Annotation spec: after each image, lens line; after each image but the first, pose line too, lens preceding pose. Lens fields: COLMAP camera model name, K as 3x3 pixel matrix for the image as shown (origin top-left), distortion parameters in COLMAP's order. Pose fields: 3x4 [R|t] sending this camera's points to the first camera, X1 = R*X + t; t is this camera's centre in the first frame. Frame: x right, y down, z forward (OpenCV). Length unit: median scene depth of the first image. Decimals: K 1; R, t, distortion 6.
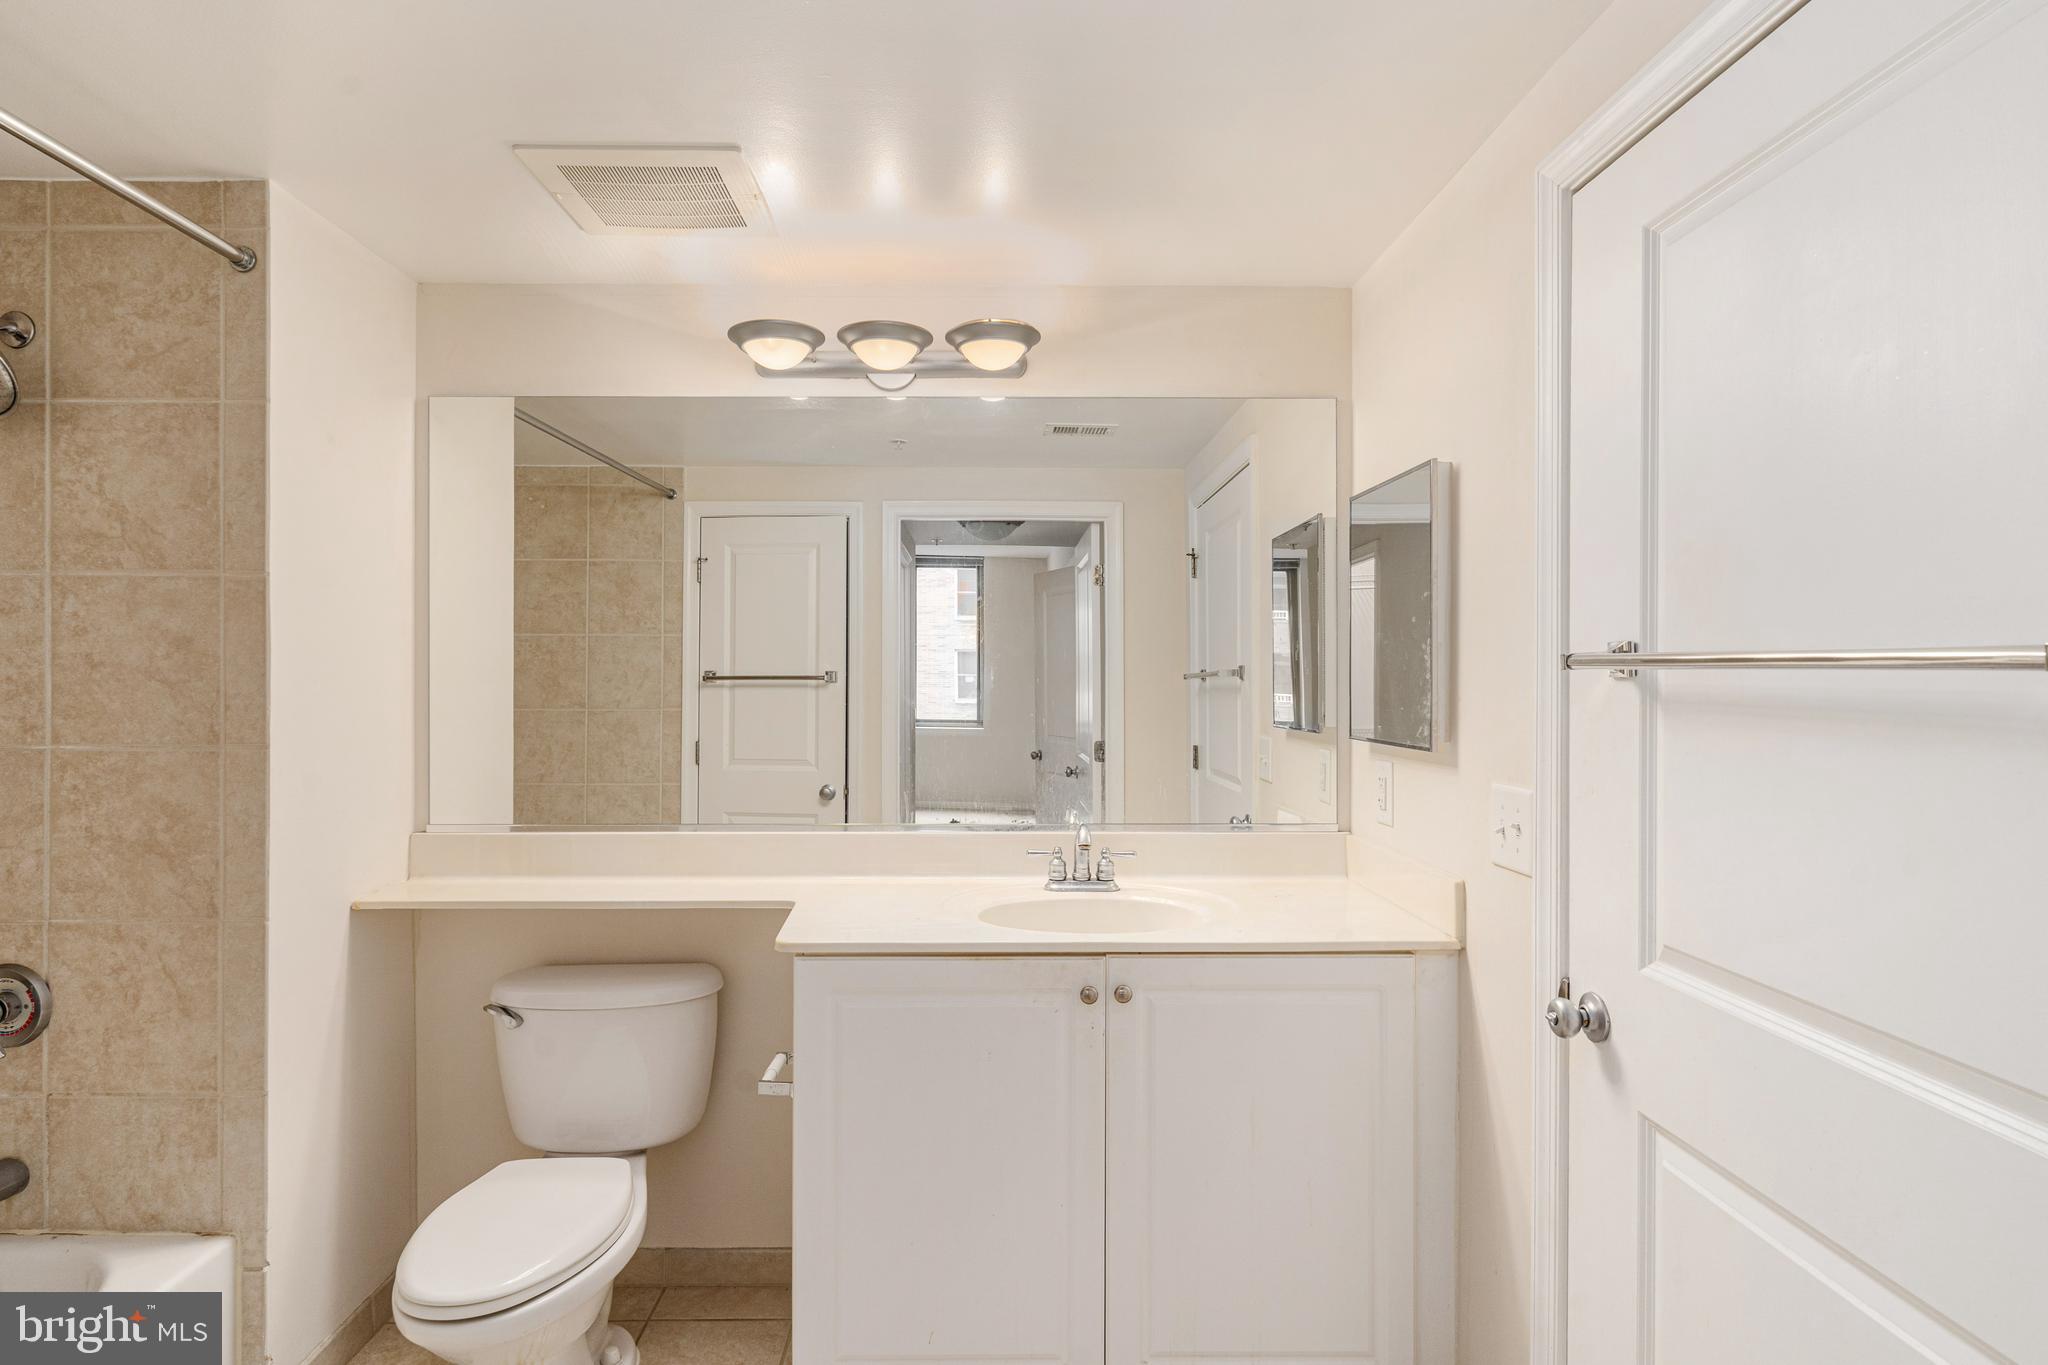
lens RADIAL K [[1072.9, 0, 1030.6], [0, 1072.9, 681.4], [0, 0, 1]] dist [-0.004145, 0.003746]
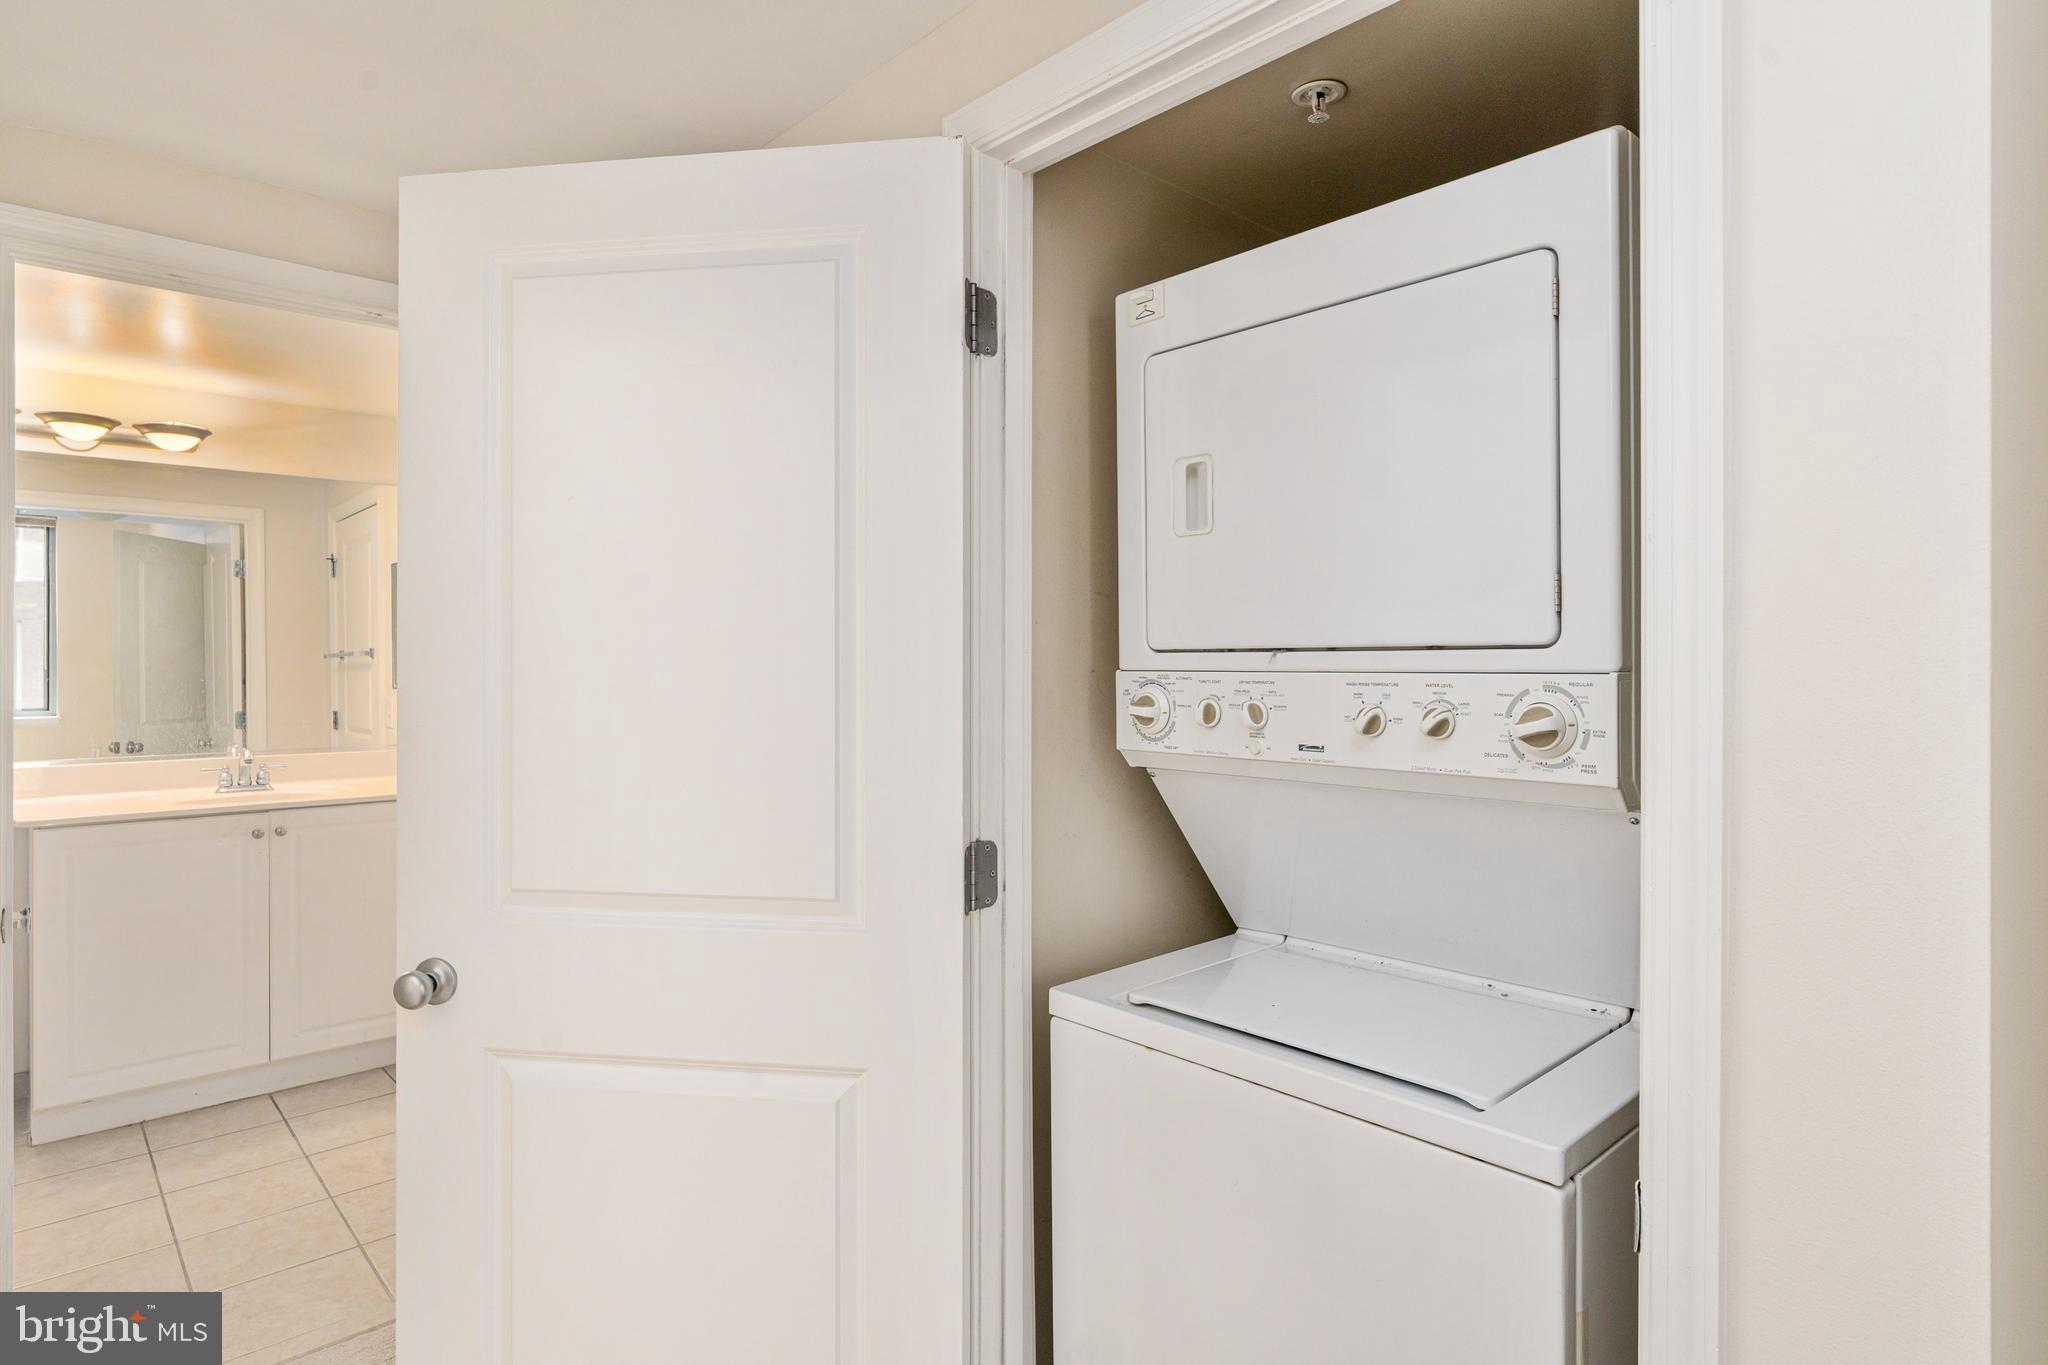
lens RADIAL K [[1104.6, 0, 1020.5], [0, 1104.6, 678.1], [0, 0, 1]] dist [-0.011577, 0.000325]
pose [[0.764446, -0.006042, 0.644660, -0.112026], [-0.002346, 0.999923, 0.012154, 0.006800], [-0.644684, -0.010803, 0.764373, -0.889683]]
